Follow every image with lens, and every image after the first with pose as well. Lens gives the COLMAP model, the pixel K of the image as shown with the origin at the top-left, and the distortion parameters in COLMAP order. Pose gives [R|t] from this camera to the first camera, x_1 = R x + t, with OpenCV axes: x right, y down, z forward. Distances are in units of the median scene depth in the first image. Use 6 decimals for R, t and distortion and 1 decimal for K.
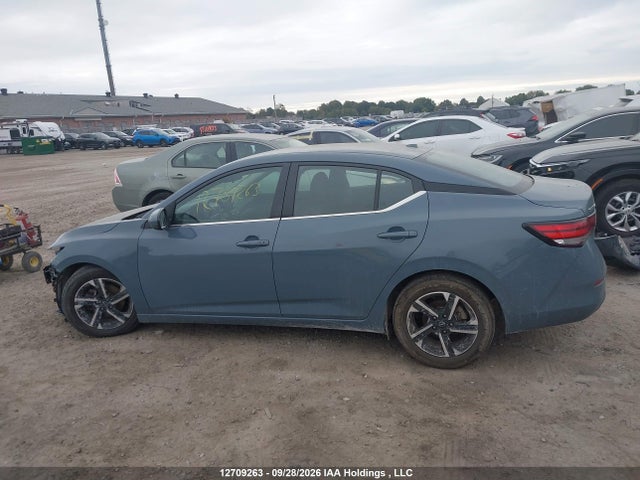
lens RADIAL K [[502.3, 0, 320.0], [0, 502.3, 240.0], [0, 0, 1]] dist [0.040355, -0.047143]
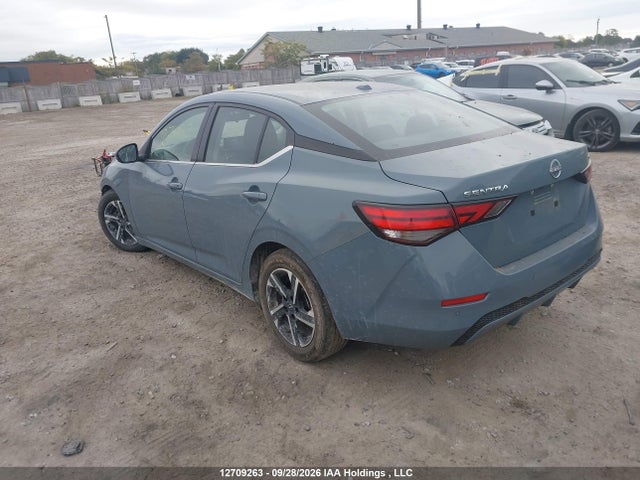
lens RADIAL K [[502.3, 0, 320.0], [0, 502.3, 240.0], [0, 0, 1]] dist [0.040355, -0.047143]
pose [[0.840185, 0.174127, -0.513585, 0.590265], [-0.109988, 0.982081, 0.153035, -0.066084], [0.531029, -0.072090, 0.844281, 0.274427]]
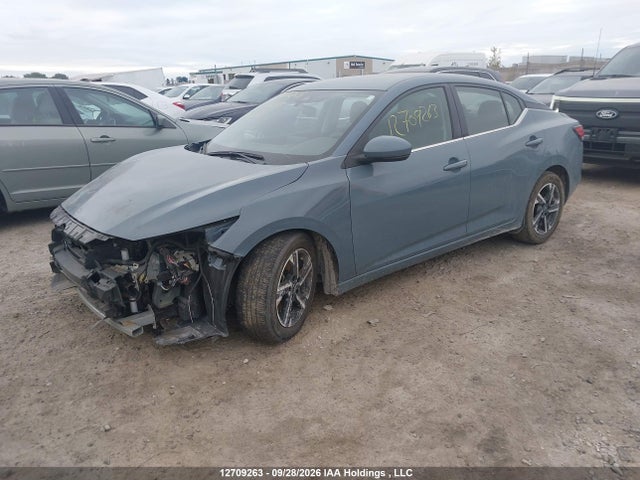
lens RADIAL K [[502.3, 0, 320.0], [0, 502.3, 240.0], [0, 0, 1]] dist [0.040355, -0.047143]
pose [[0.554631, -0.194333, 0.809085, -1.009134], [0.179186, 0.977427, 0.111934, -0.007487], [-0.812574, 0.082895, 0.576933, 0.610103]]
